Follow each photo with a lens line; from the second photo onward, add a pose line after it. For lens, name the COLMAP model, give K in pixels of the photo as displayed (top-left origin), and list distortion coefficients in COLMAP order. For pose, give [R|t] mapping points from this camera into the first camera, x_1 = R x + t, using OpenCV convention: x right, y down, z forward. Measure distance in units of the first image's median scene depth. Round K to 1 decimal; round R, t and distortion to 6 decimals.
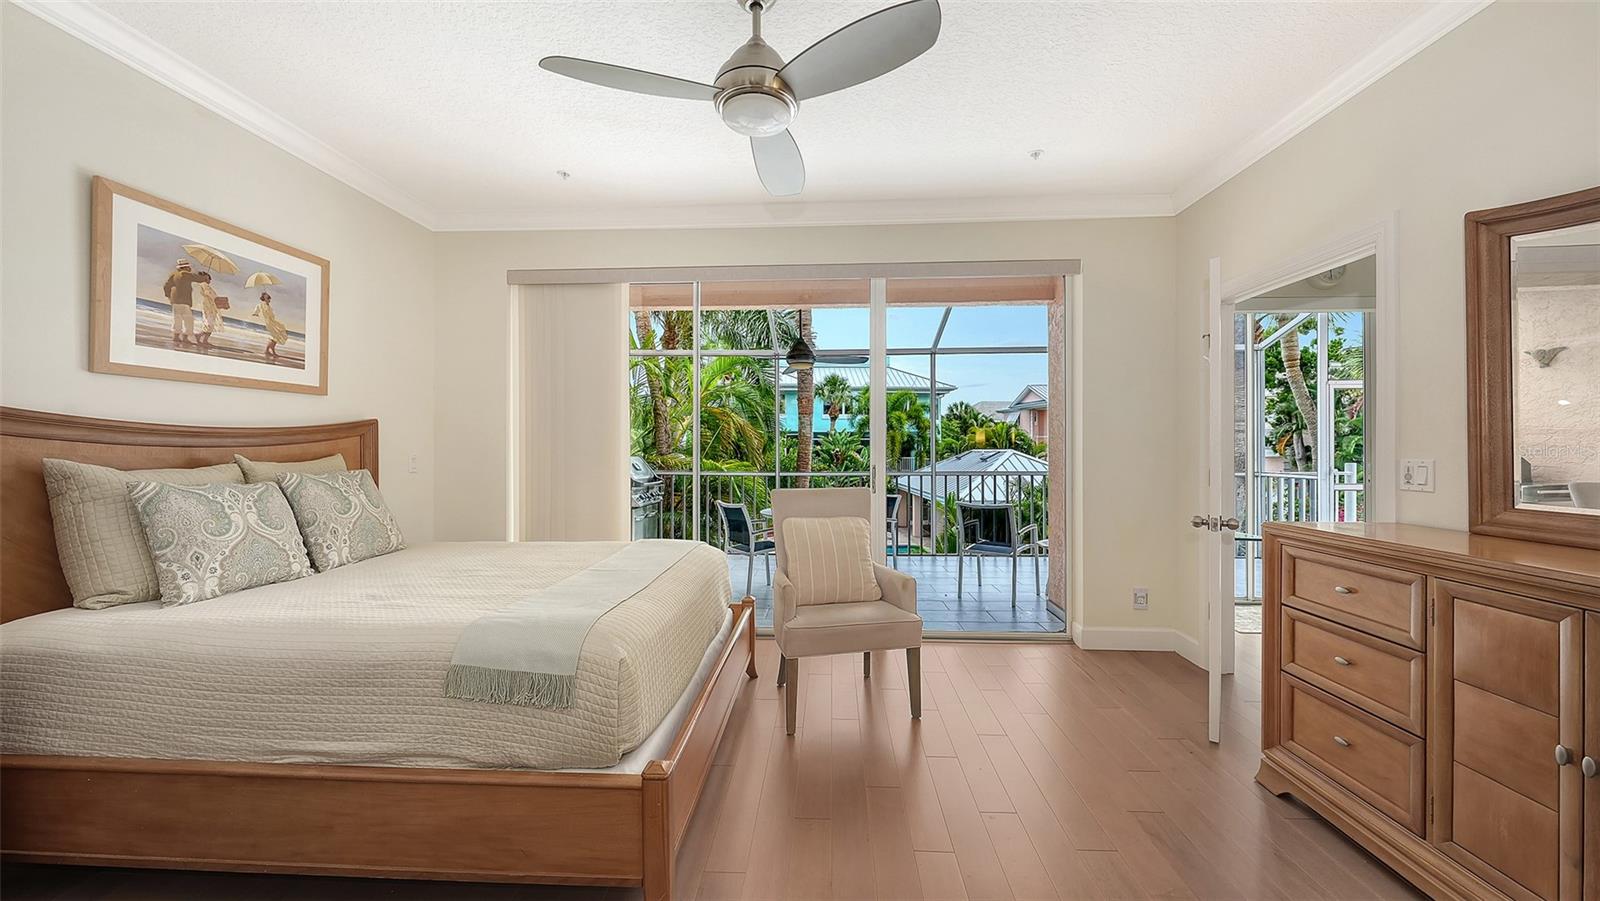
lens RADIAL K [[579.6, 0, 800.0], [0, 579.6, 450.5], [0, 0, 1]] dist [-0.000041, -0.000329]
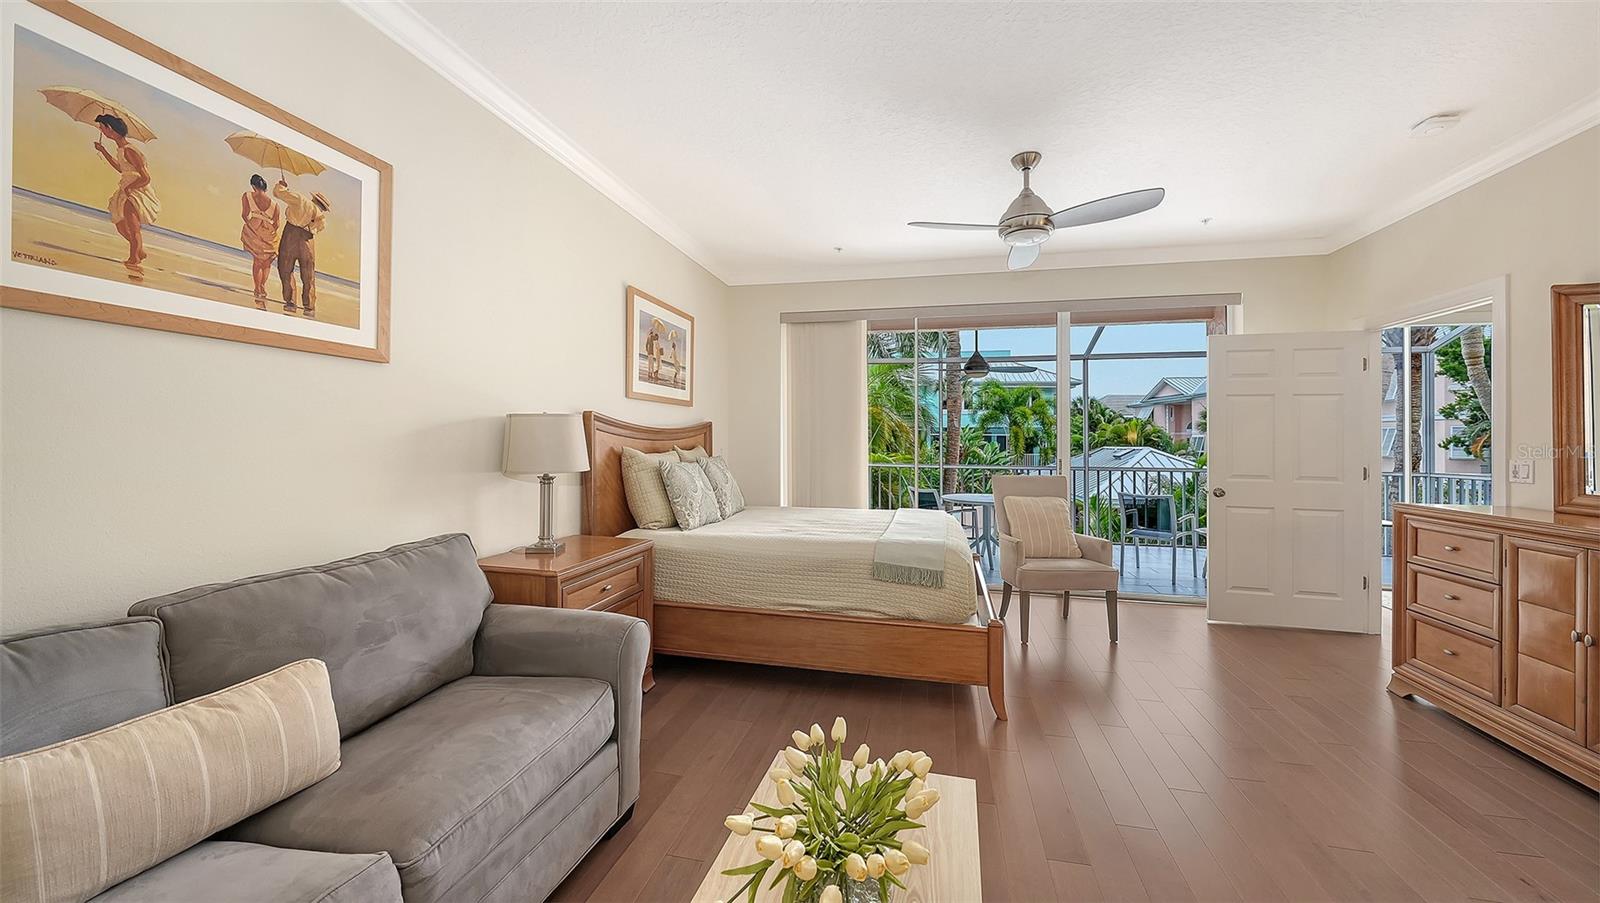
lens RADIAL K [[592.3, 0, 809.2], [0, 592.3, 436.7], [0, 0, 1]] dist [-0.000722, 0.000296]
pose [[0.987248, 0.009824, -0.158884, -0.271460], [-0.011958, 0.999851, -0.012479, -0.000995], [0.158738, 0.014219, 0.987218, -0.473793]]
